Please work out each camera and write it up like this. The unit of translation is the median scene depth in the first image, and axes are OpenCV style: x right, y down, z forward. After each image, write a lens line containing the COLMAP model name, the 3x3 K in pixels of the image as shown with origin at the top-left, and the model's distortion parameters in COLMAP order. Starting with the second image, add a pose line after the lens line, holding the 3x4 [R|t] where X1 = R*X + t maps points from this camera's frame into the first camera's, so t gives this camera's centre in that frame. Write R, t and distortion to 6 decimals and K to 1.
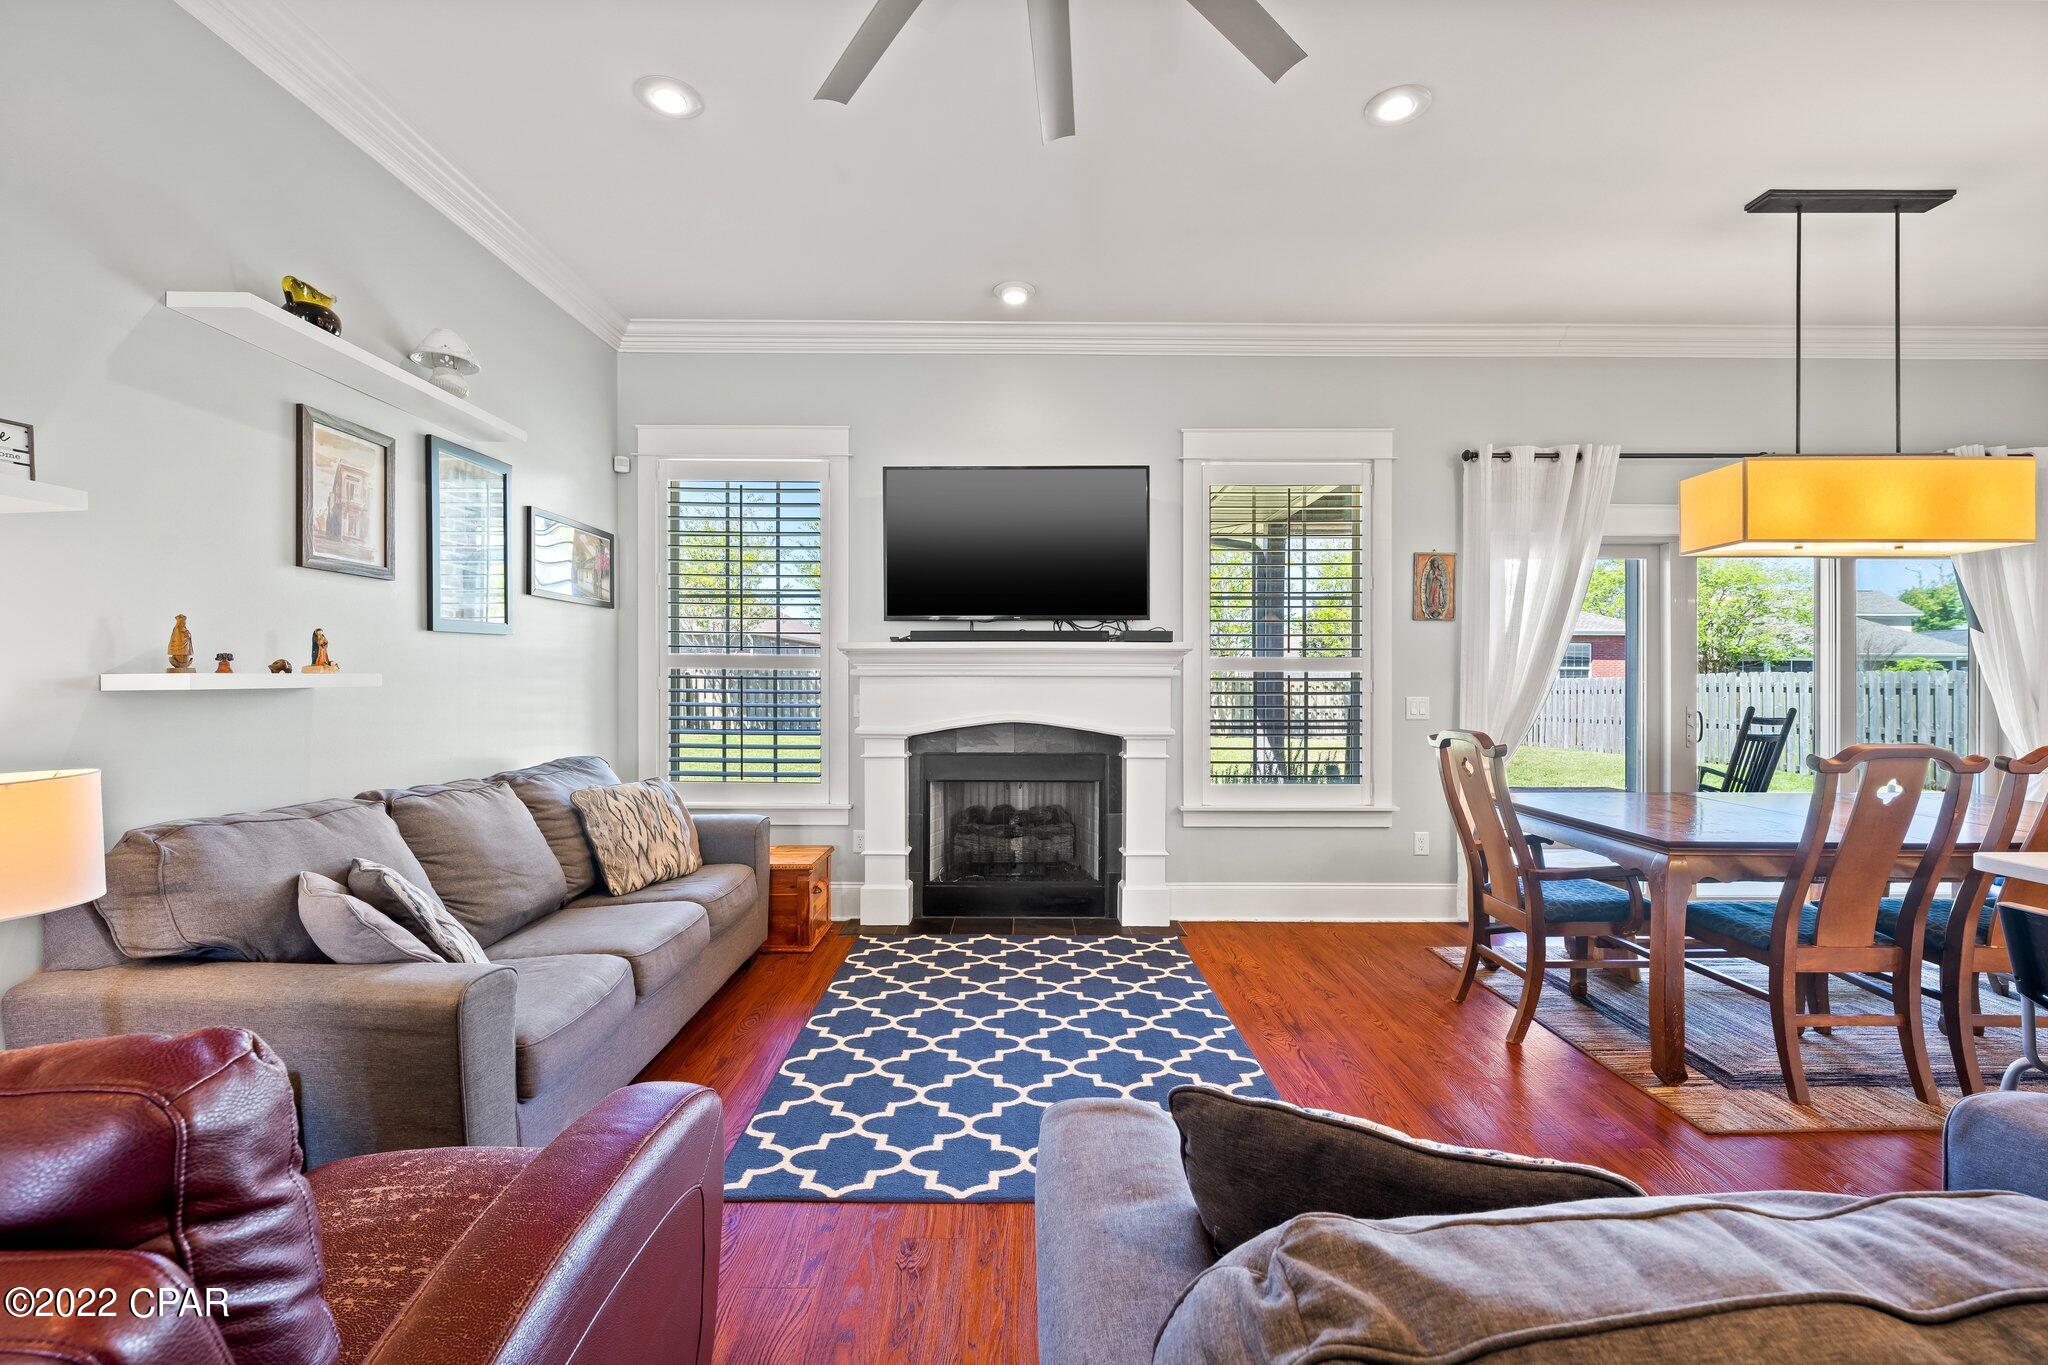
lens RADIAL K [[878.2, 0, 1011.5], [0, 878.2, 676.0], [0, 0, 1]] dist [0.007716, -0.001131]
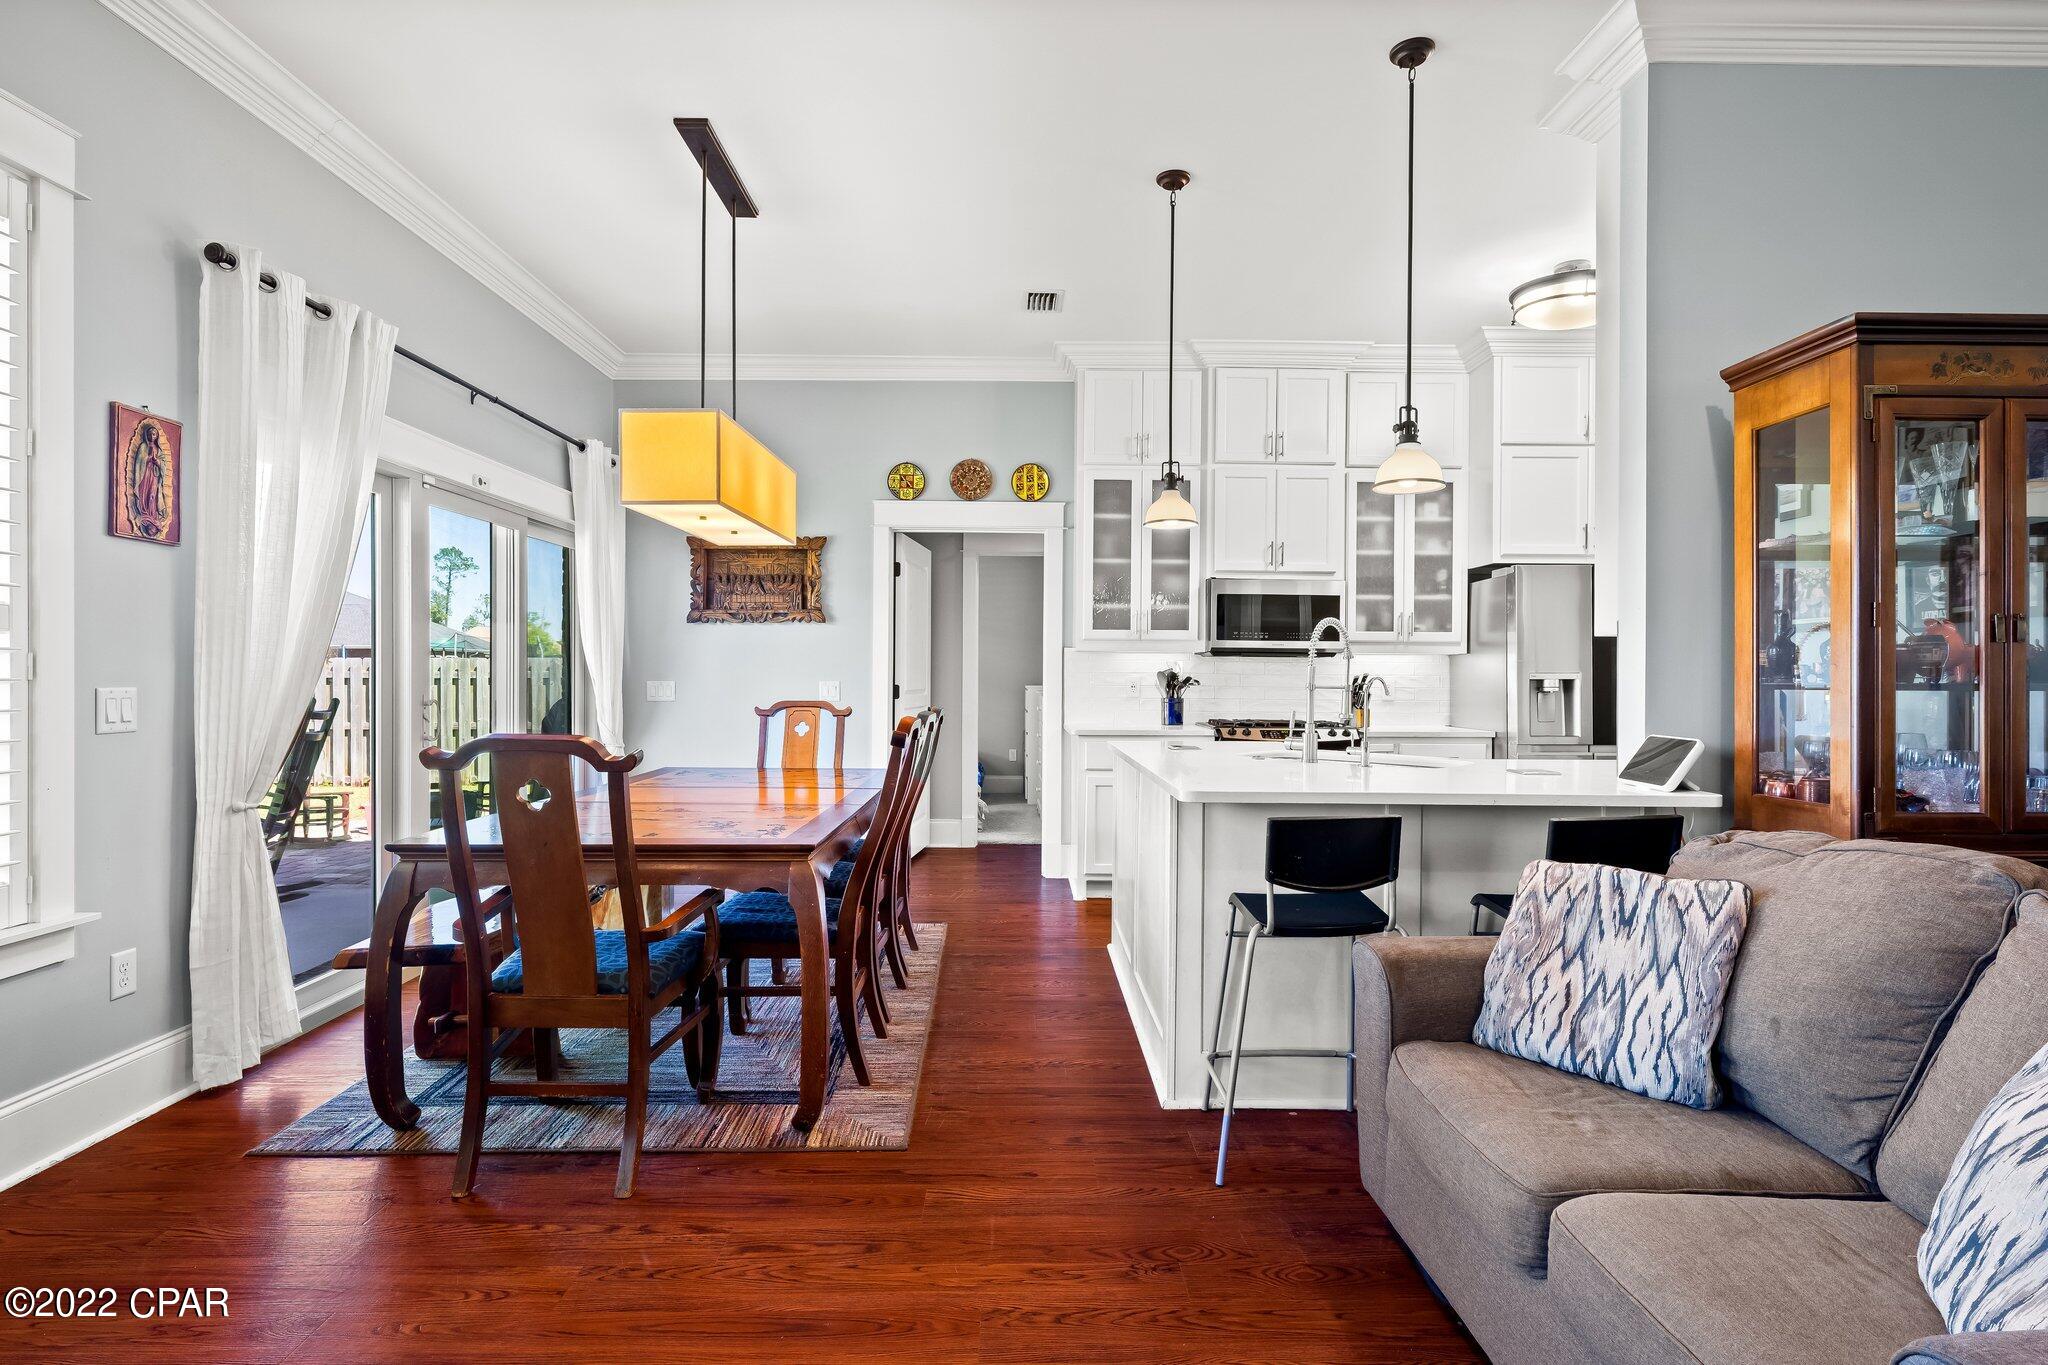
lens RADIAL K [[1034.6, 0, 1039.5], [0, 1034.6, 680.3], [0, 0, 1]] dist [0.002293, 0.001177]
pose [[-0.032711, -0.007426, 0.999437, -0.165294], [-0.005603, 0.999958, 0.007247, 0.012590], [-0.999449, -0.005363, -0.032751, 0.513378]]
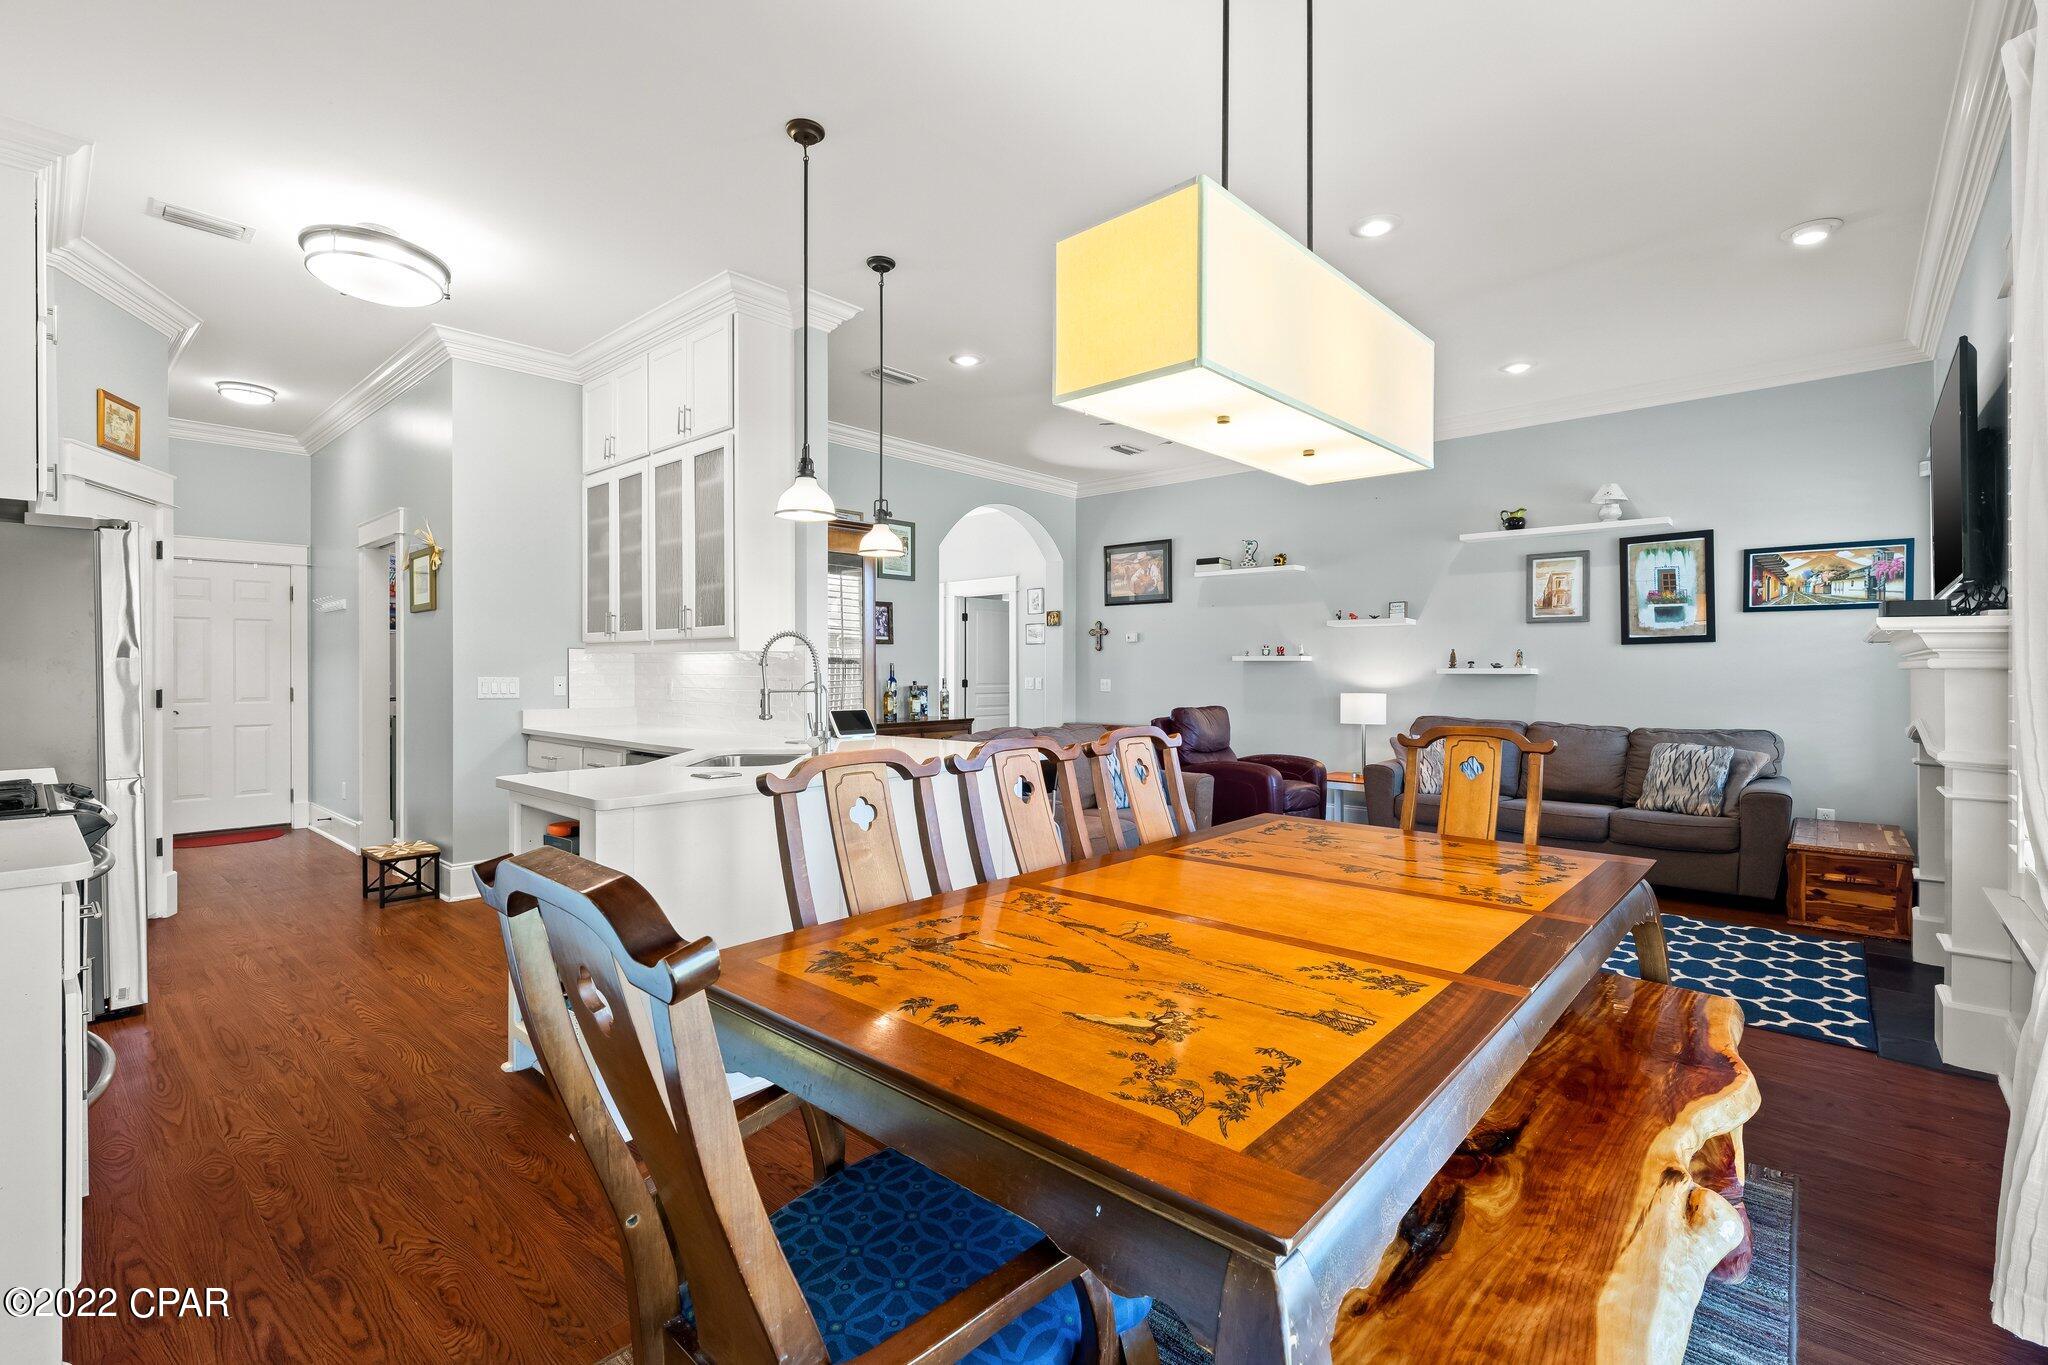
lens RADIAL K [[915.5, 0, 1028.2], [0, 915.5, 671.8], [0, 0, 1]] dist [0.003243, -0.000135]
pose [[-0.664902, -0.000463, -0.746930, 1.180675], [-0.003026, 0.999993, 0.002074, 0.003686], [0.746924, 0.003639, -0.664899, 1.001732]]
